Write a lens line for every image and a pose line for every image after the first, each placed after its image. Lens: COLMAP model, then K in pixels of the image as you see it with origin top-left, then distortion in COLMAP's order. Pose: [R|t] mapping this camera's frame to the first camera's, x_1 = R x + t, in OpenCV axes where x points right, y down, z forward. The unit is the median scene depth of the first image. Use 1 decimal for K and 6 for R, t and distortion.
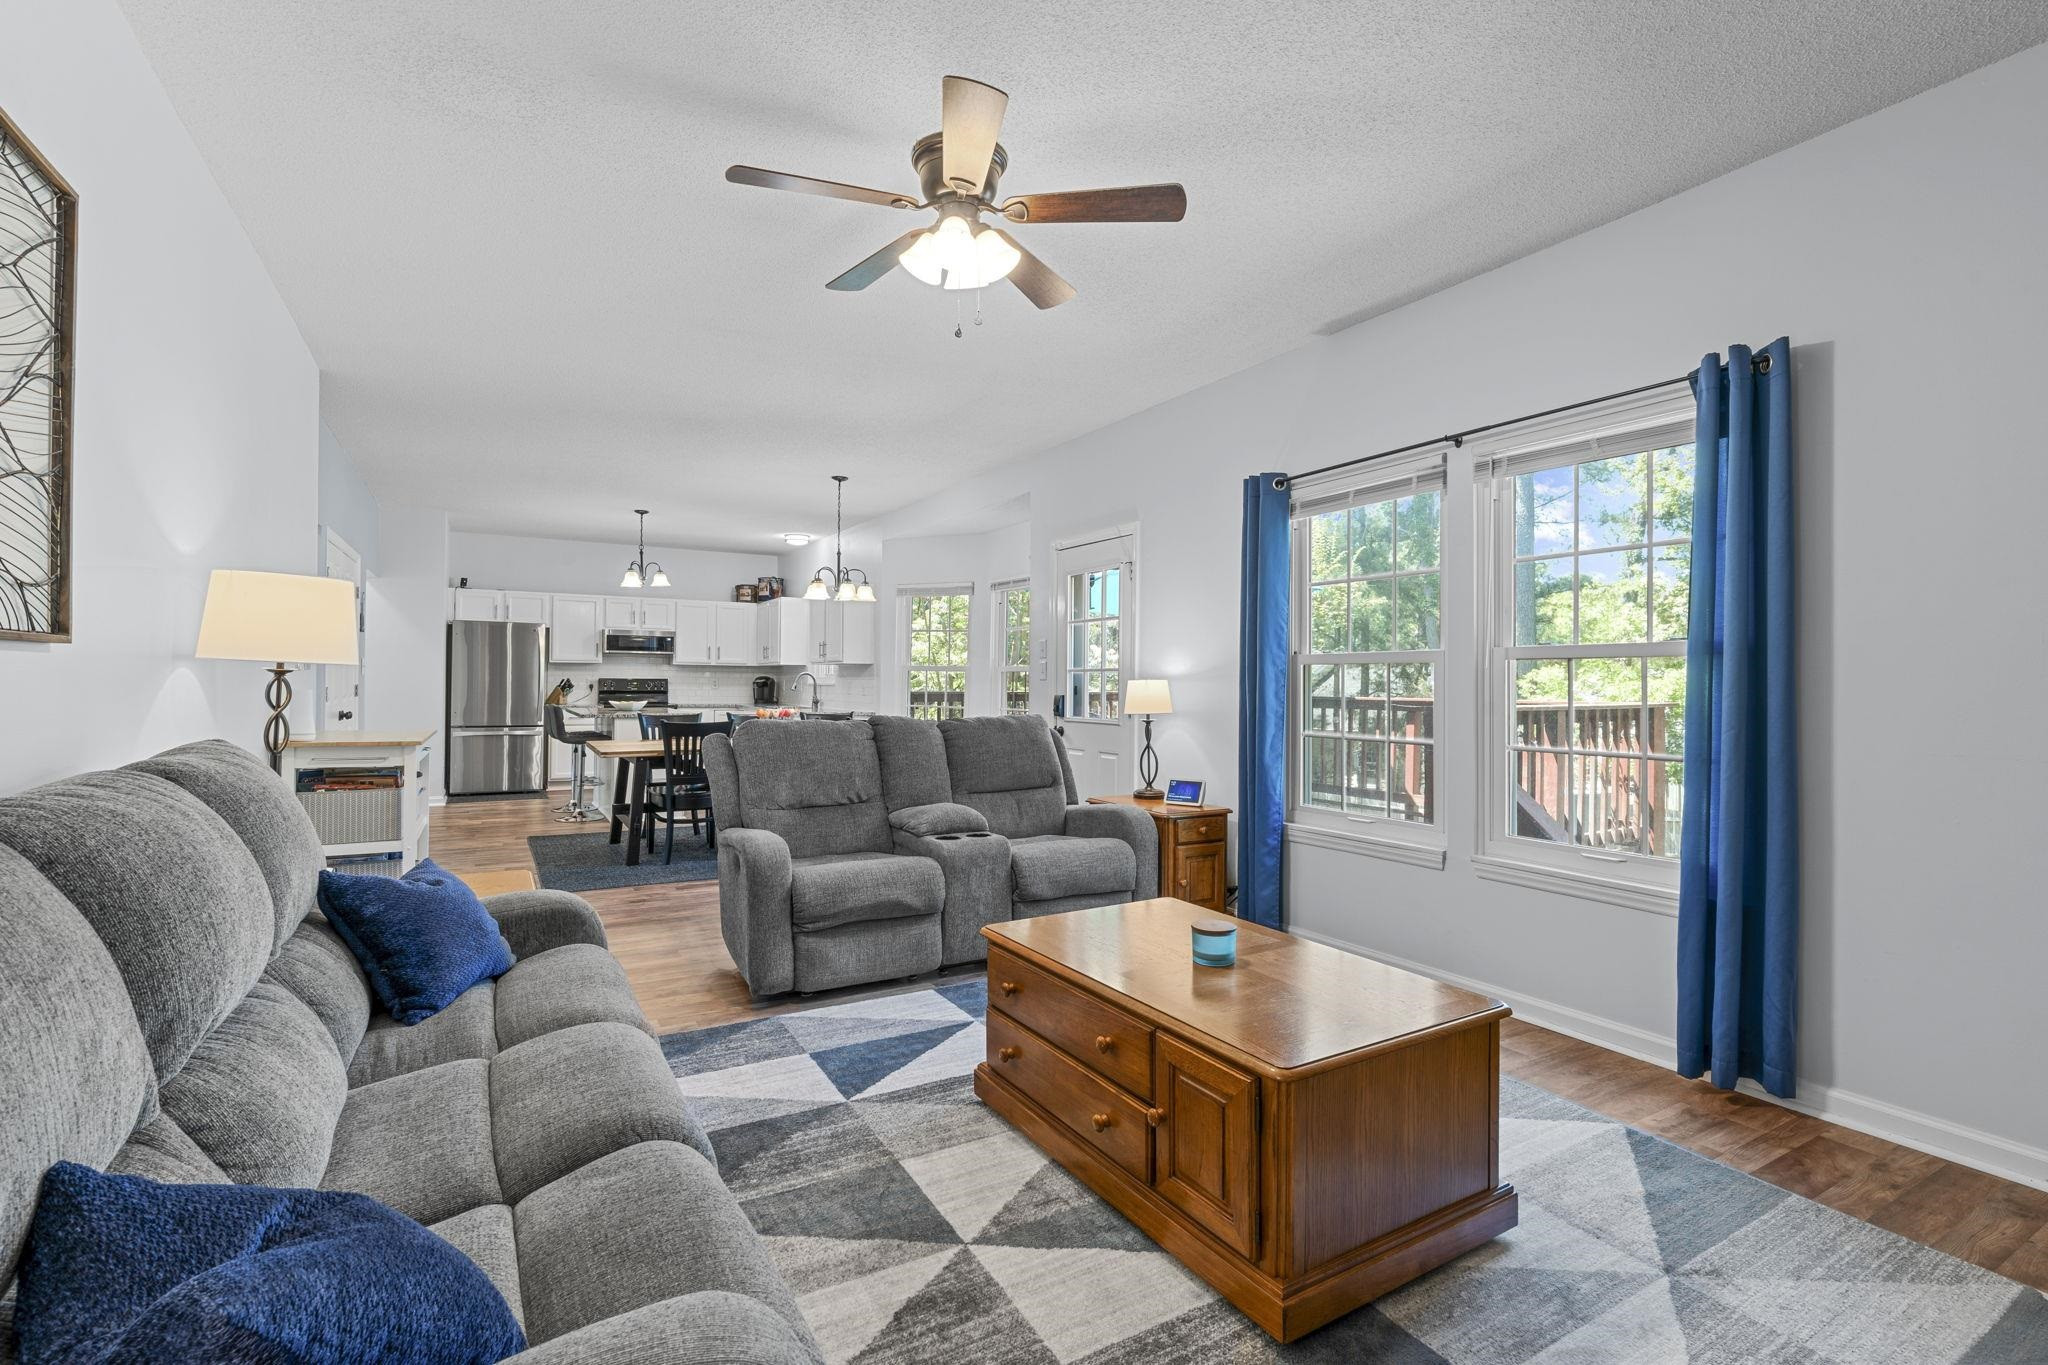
lens RADIAL K [[946.6, 0, 1018.3], [0, 946.6, 681.6], [0, 0, 1]] dist [-0.000939, 0.000135]
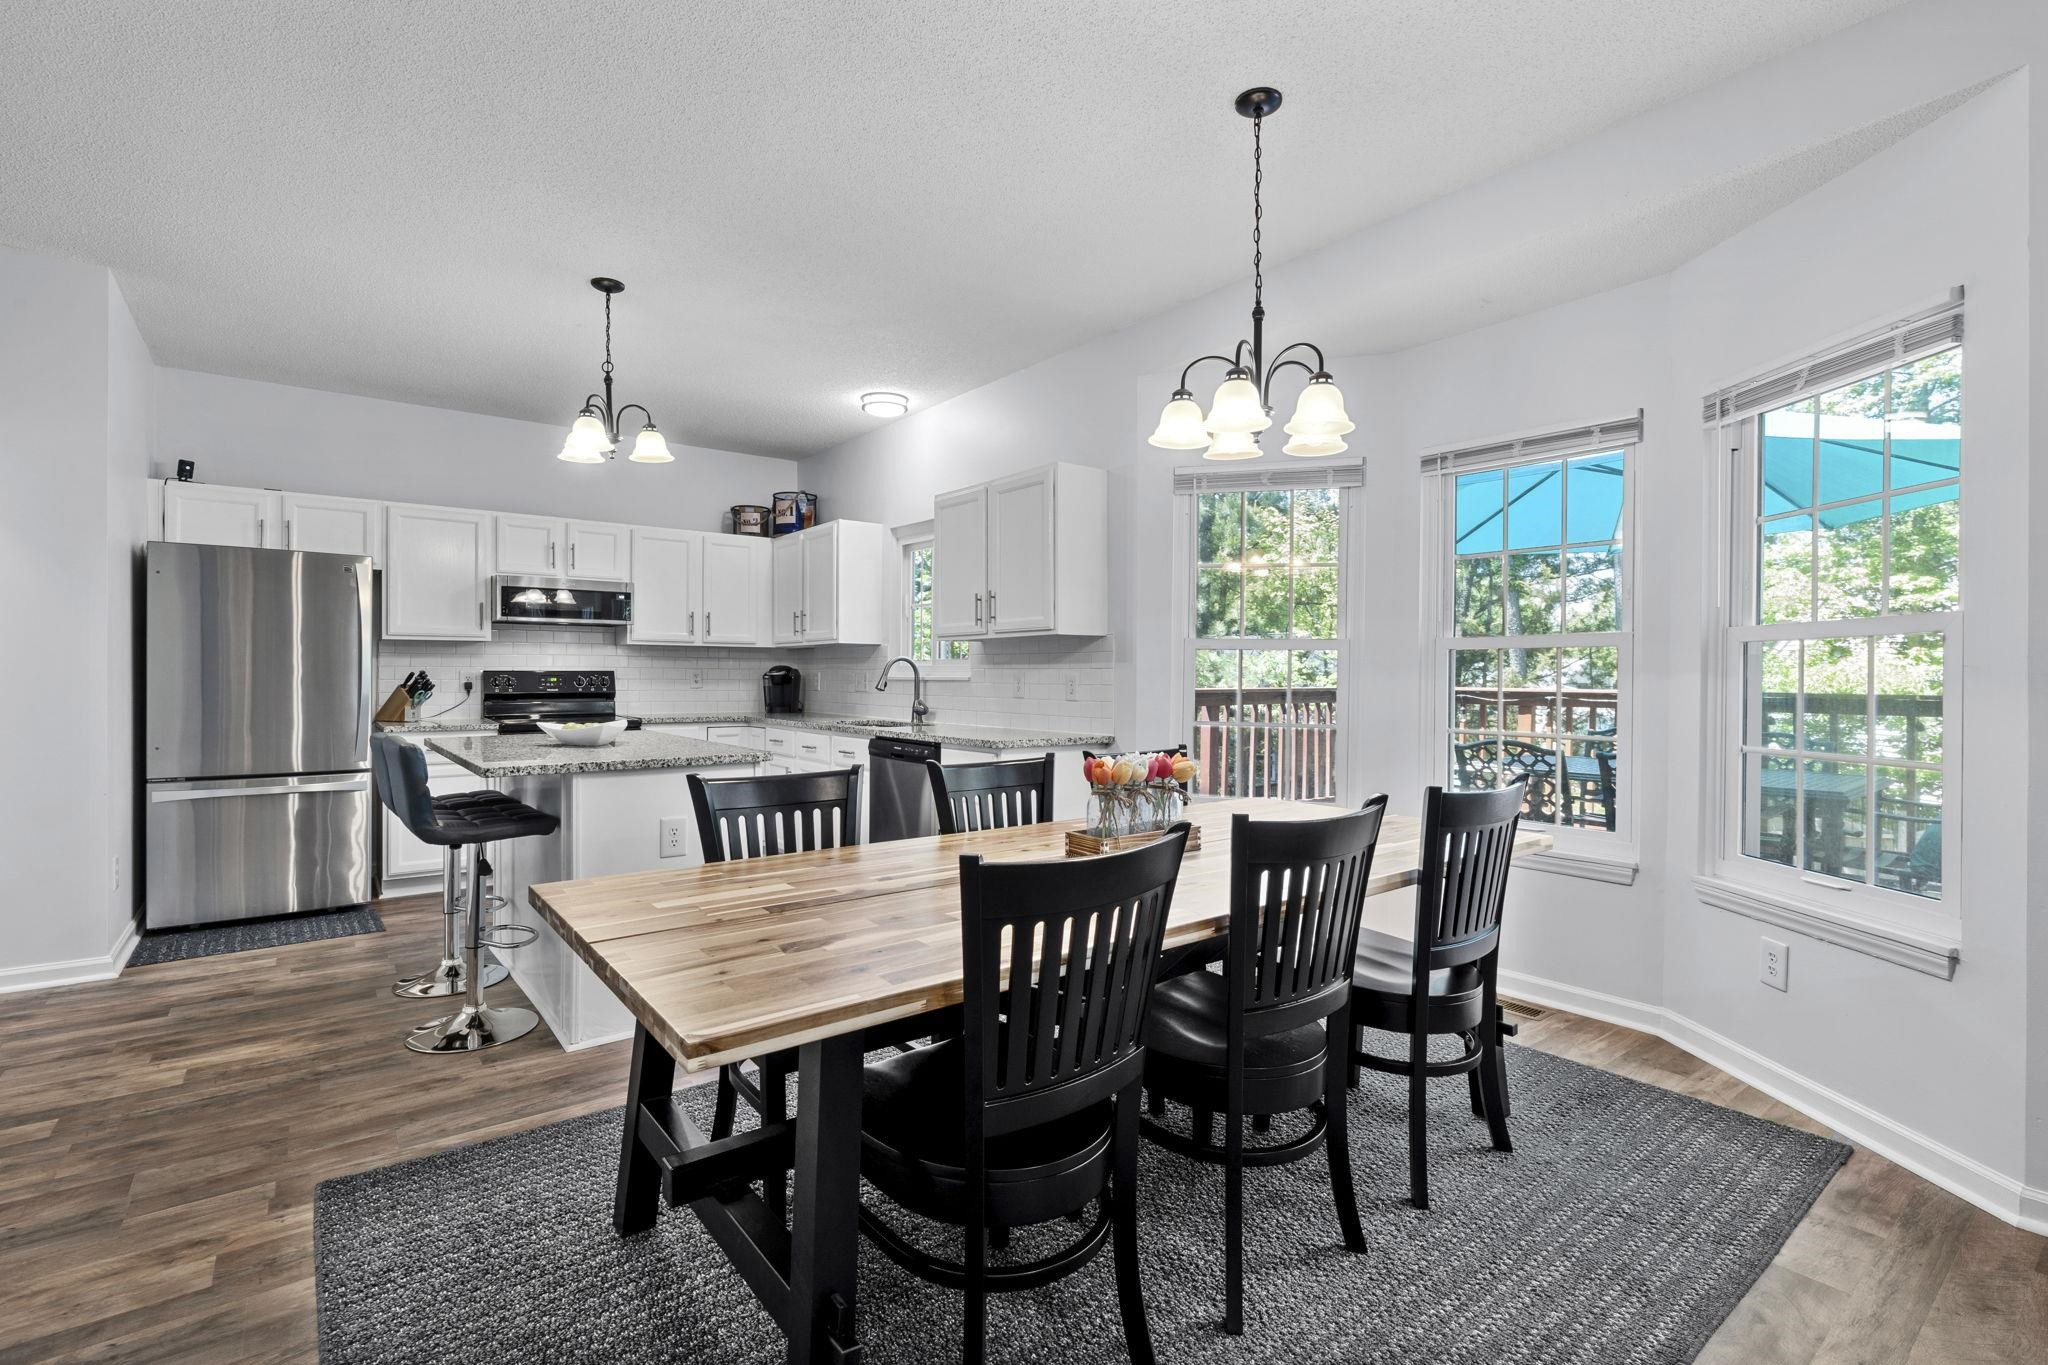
lens RADIAL K [[946.6, 0, 1018.3], [0, 946.6, 681.6], [0, 0, 1]] dist [-0.000939, 0.000135]
pose [[0.991142, -0.008890, 0.132507, -0.220888], [0.007529, 0.999914, 0.010773, -0.000778], [-0.132591, -0.009680, 0.991124, 0.443720]]
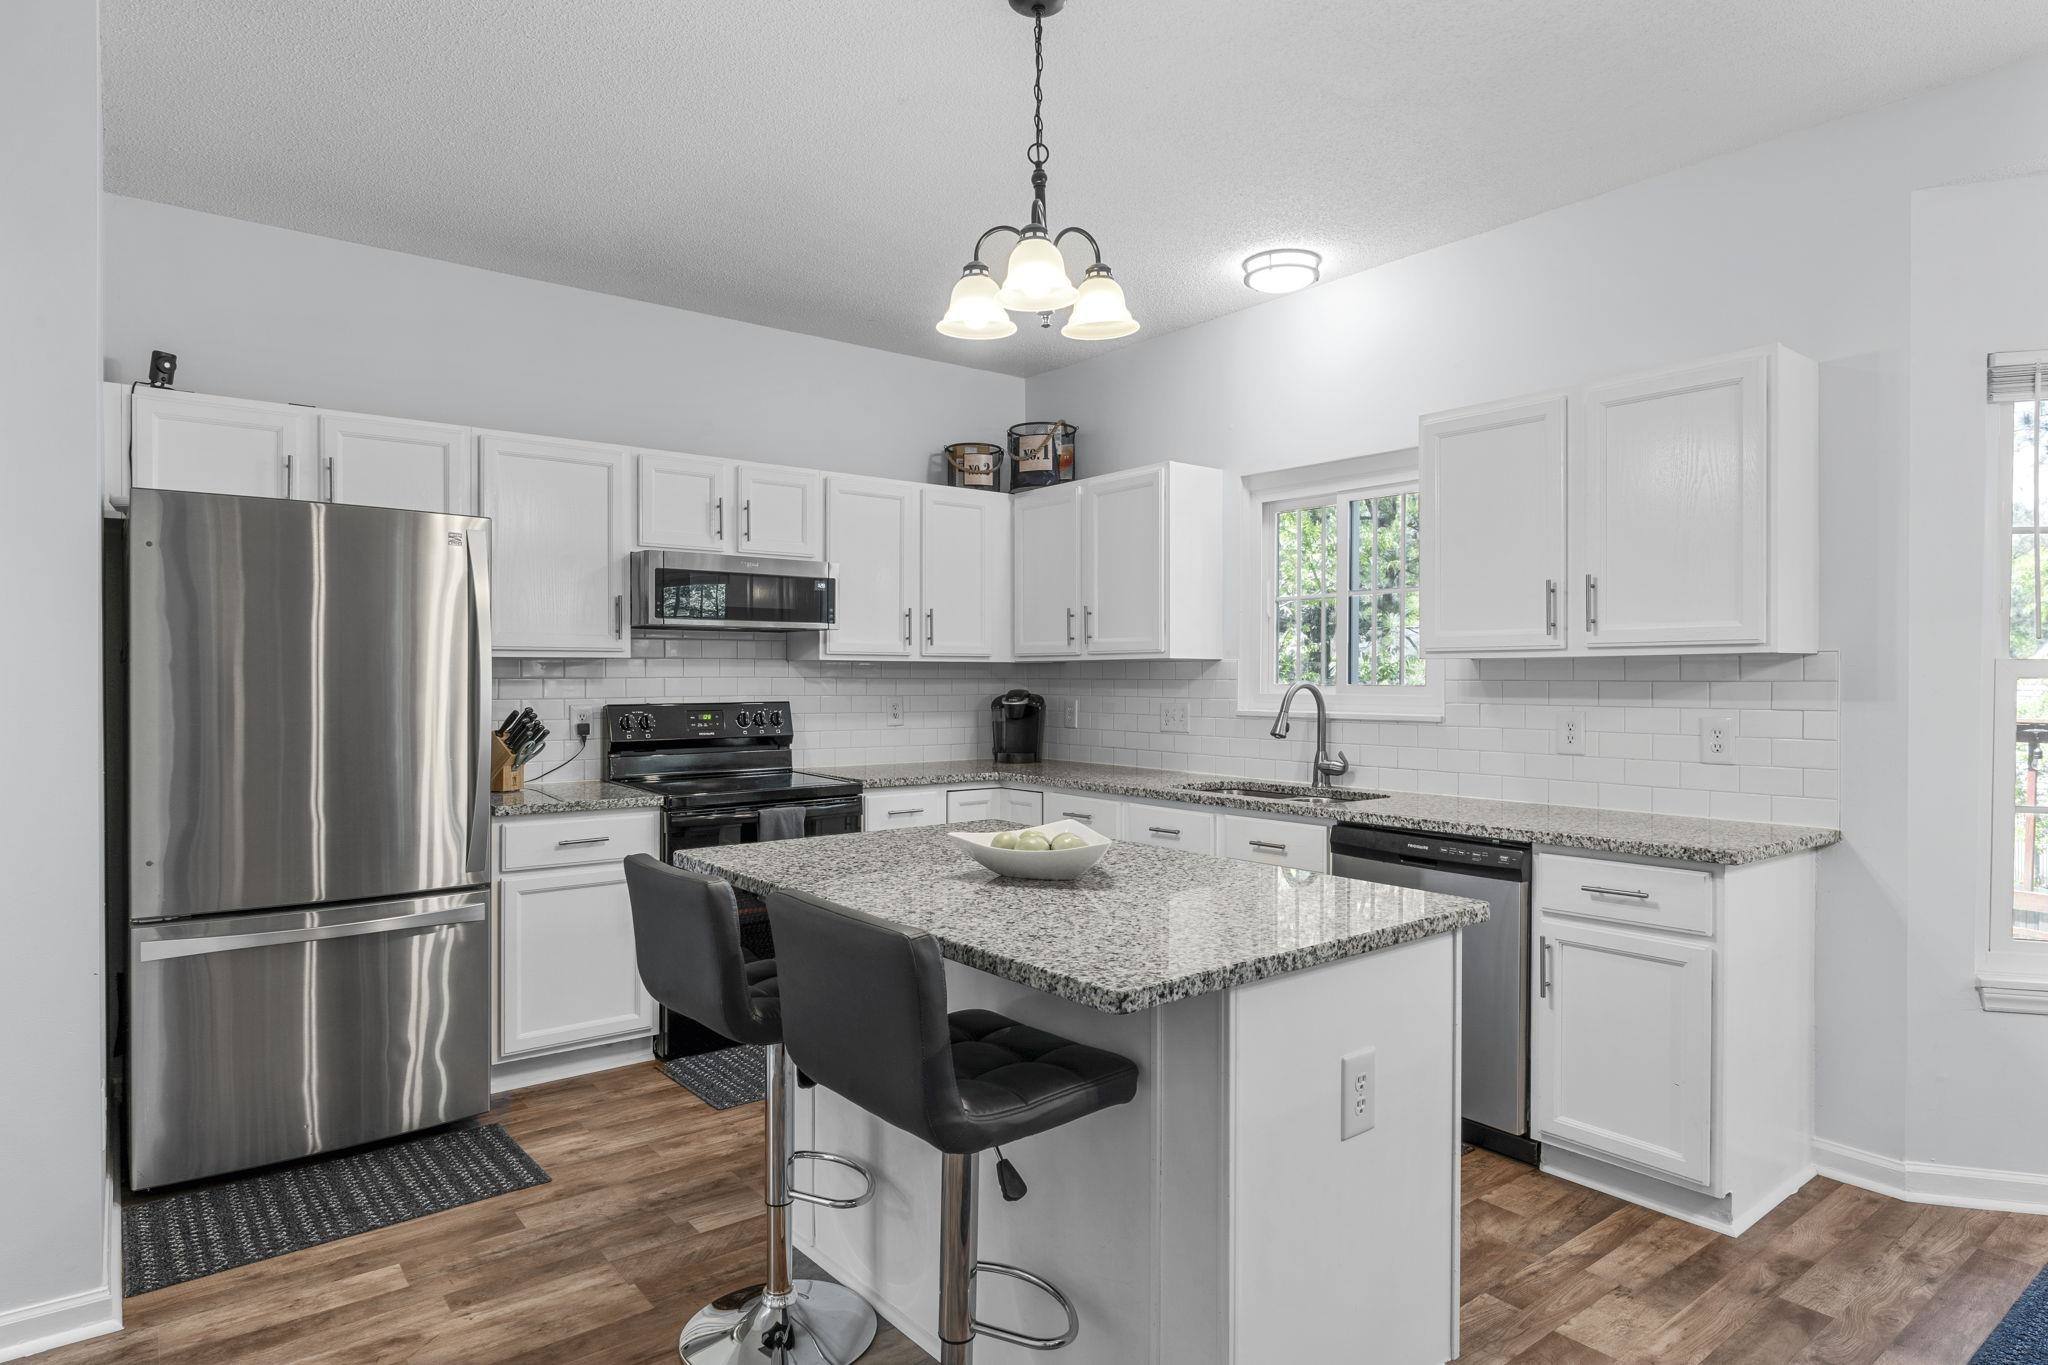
lens RADIAL K [[1167.5, 0, 1024.0], [0, 1167.5, 682.5], [0, 0, 1]] dist [-0.000679, 0.000424]
pose [[0.988889, -0.011229, 0.148229, -0.366356], [0.010101, 0.999914, 0.008359, -0.013173], [-0.148310, -0.006769, 0.988918, 0.588307]]
